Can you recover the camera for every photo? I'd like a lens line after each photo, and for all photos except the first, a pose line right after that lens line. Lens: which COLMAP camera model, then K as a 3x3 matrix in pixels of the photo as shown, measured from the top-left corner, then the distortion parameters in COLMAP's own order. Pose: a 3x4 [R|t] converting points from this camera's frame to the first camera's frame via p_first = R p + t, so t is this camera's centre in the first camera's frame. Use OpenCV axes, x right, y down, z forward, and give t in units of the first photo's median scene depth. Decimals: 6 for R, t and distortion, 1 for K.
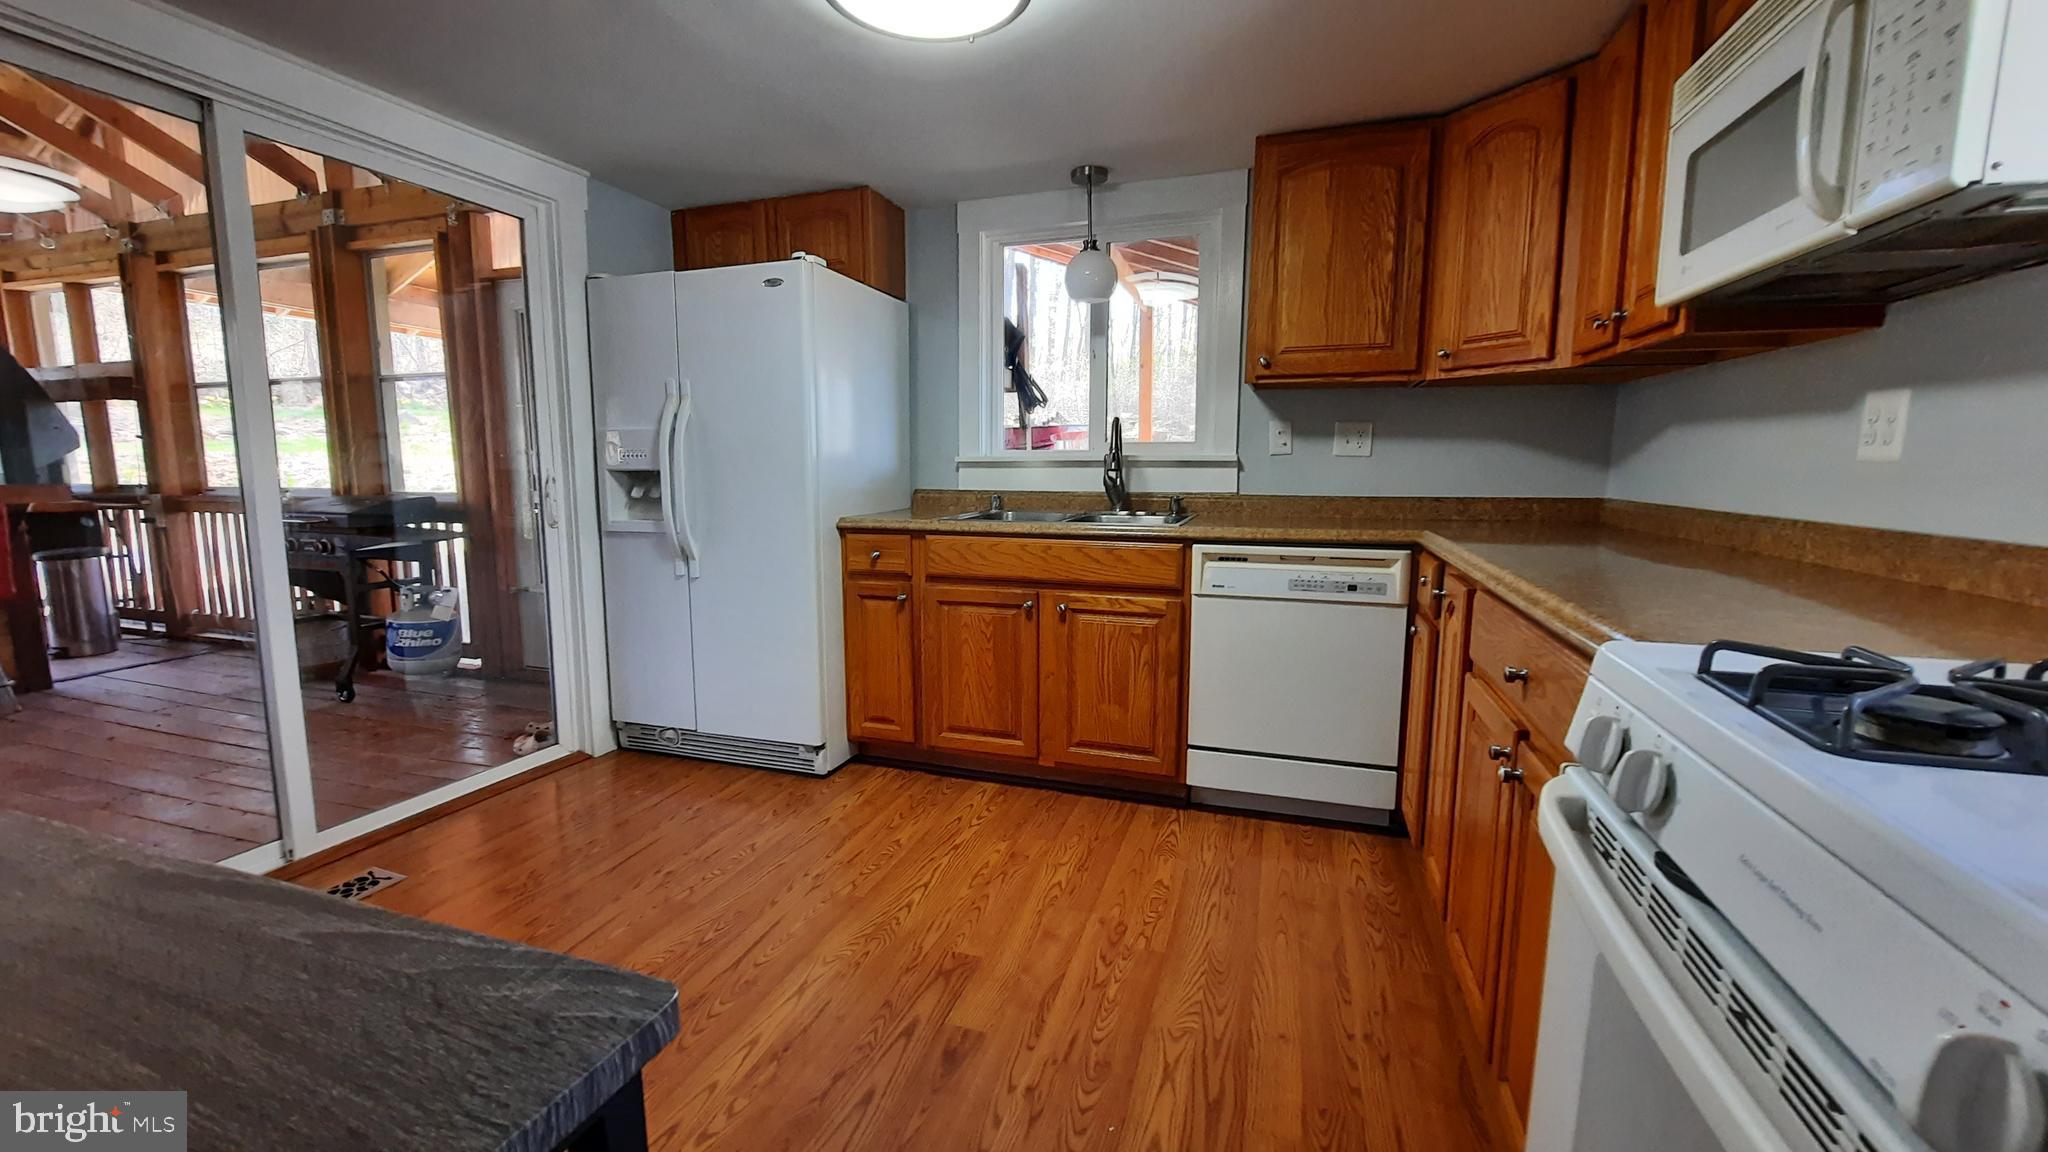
lens RADIAL K [[826.6, 0, 1030.4], [0, 826.6, 573.1], [0, 0, 1]] dist [-0.011406, -0.000281]
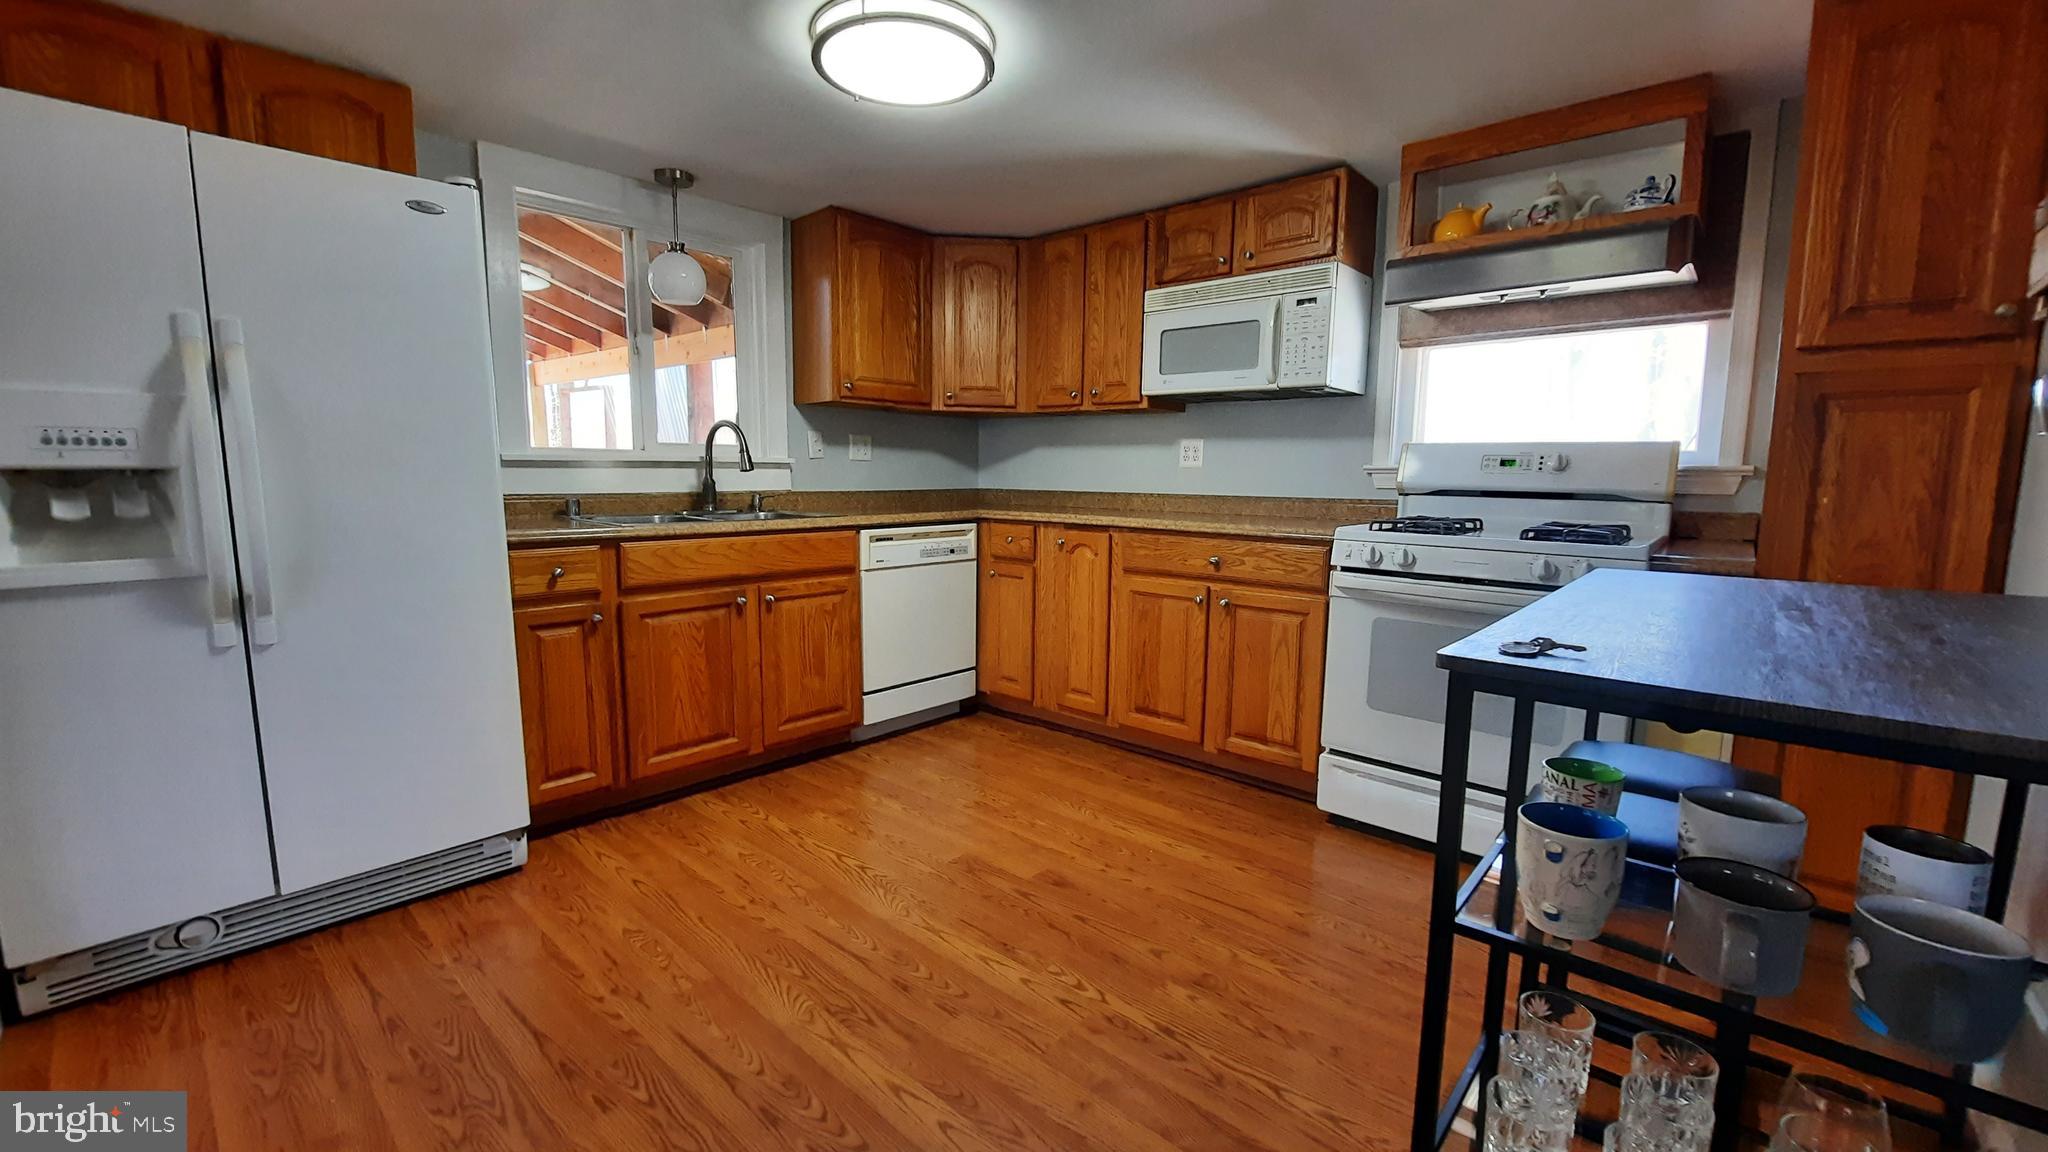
lens RADIAL K [[826.6, 0, 1022.0], [0, 826.6, 570.3], [0, 0, 1]] dist [-0.011406, -0.000281]
pose [[0.391665, -0.106469, 0.913927, -0.820451], [0.111812, 0.991429, 0.067580, -0.030559], [-0.913289, 0.075720, 0.400213, 0.272394]]
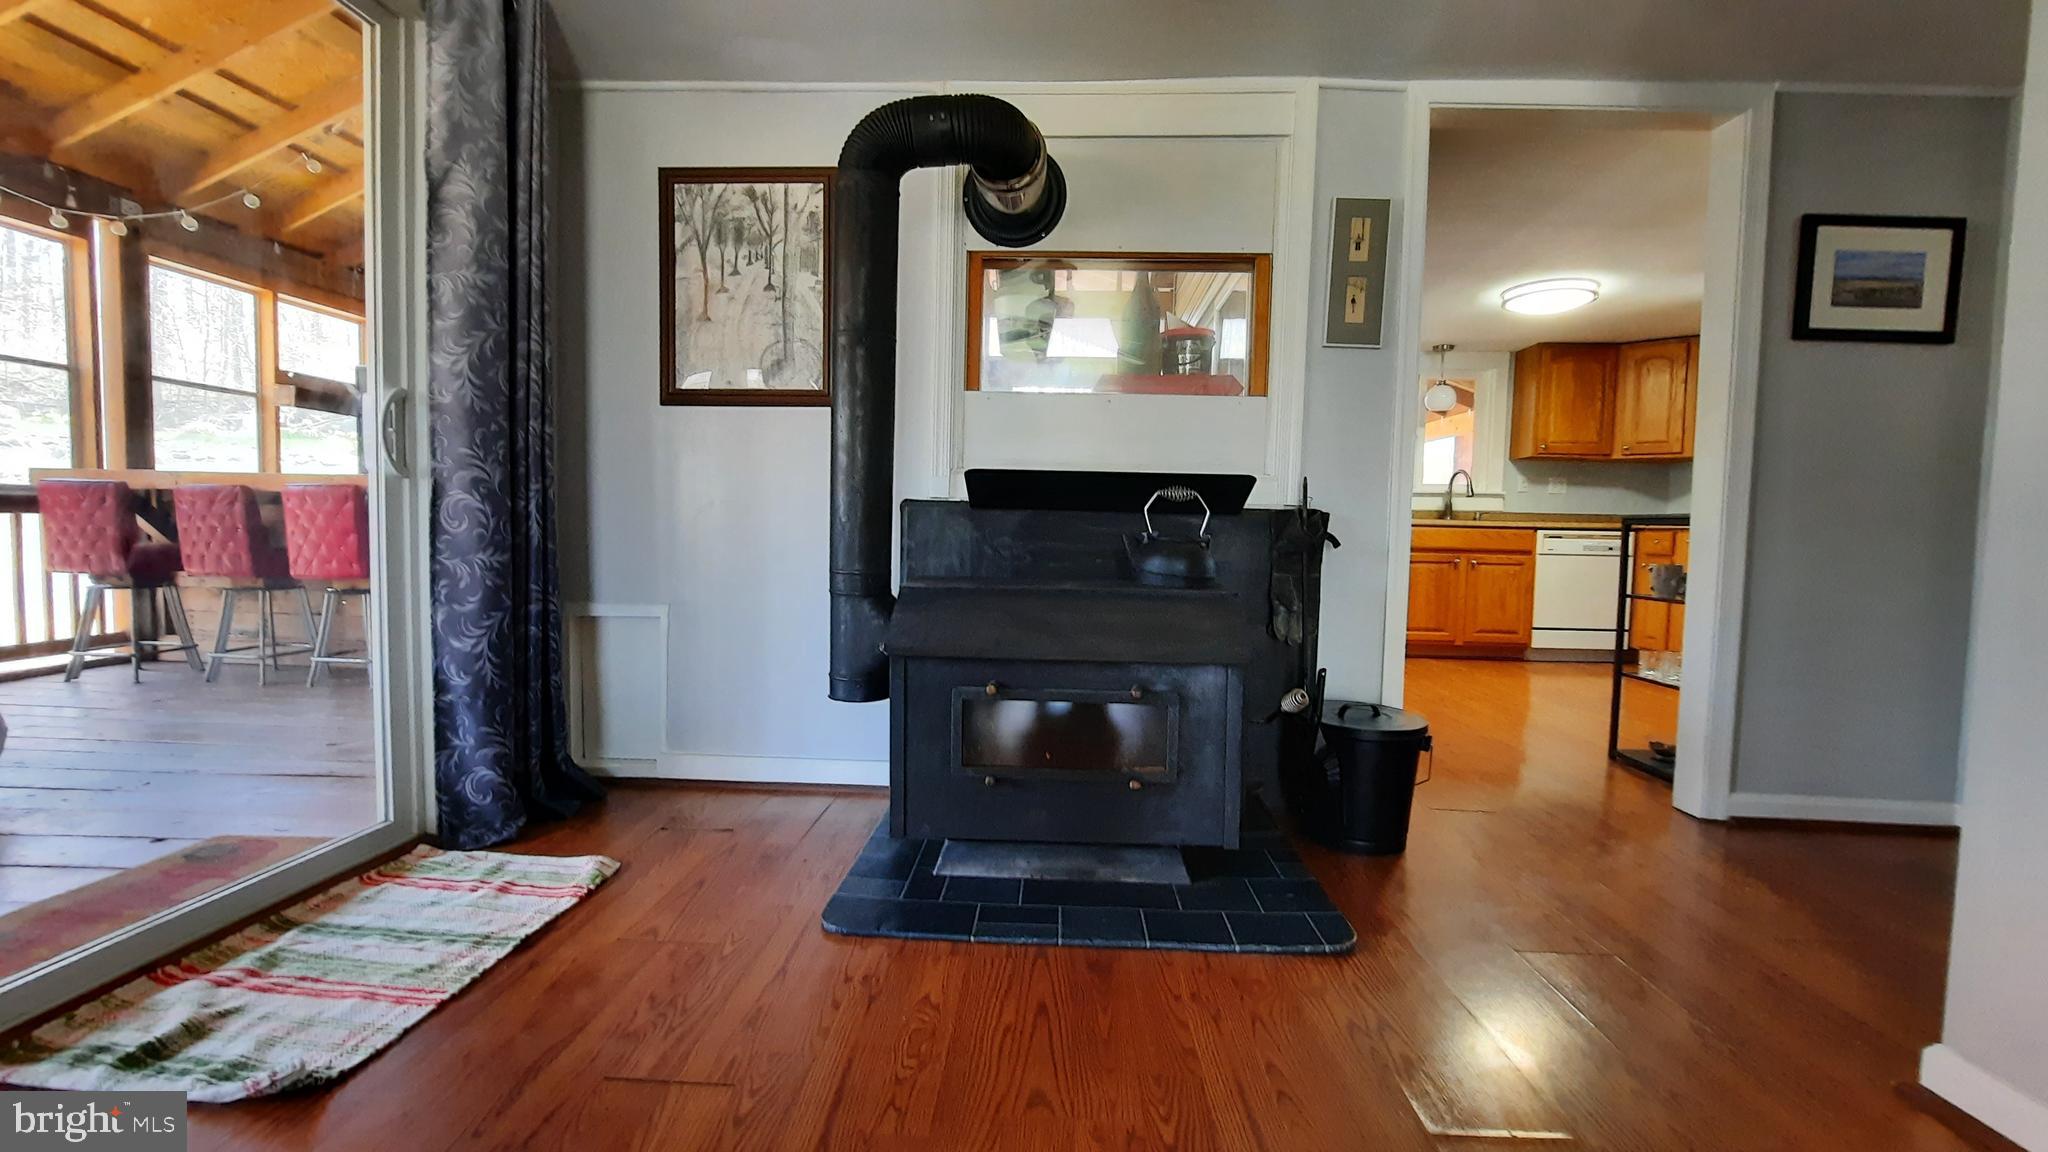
lens RADIAL K [[826.6, 0, 1014.9], [0, 826.6, 583.5], [0, 0, 1]] dist [-0.011406, -0.000281]
pose [[0.961212, -0.003030, 0.275795, -1.626295], [0.019731, 0.998133, -0.057799, 0.190841], [-0.275105, 0.060998, 0.959477, -0.637300]]
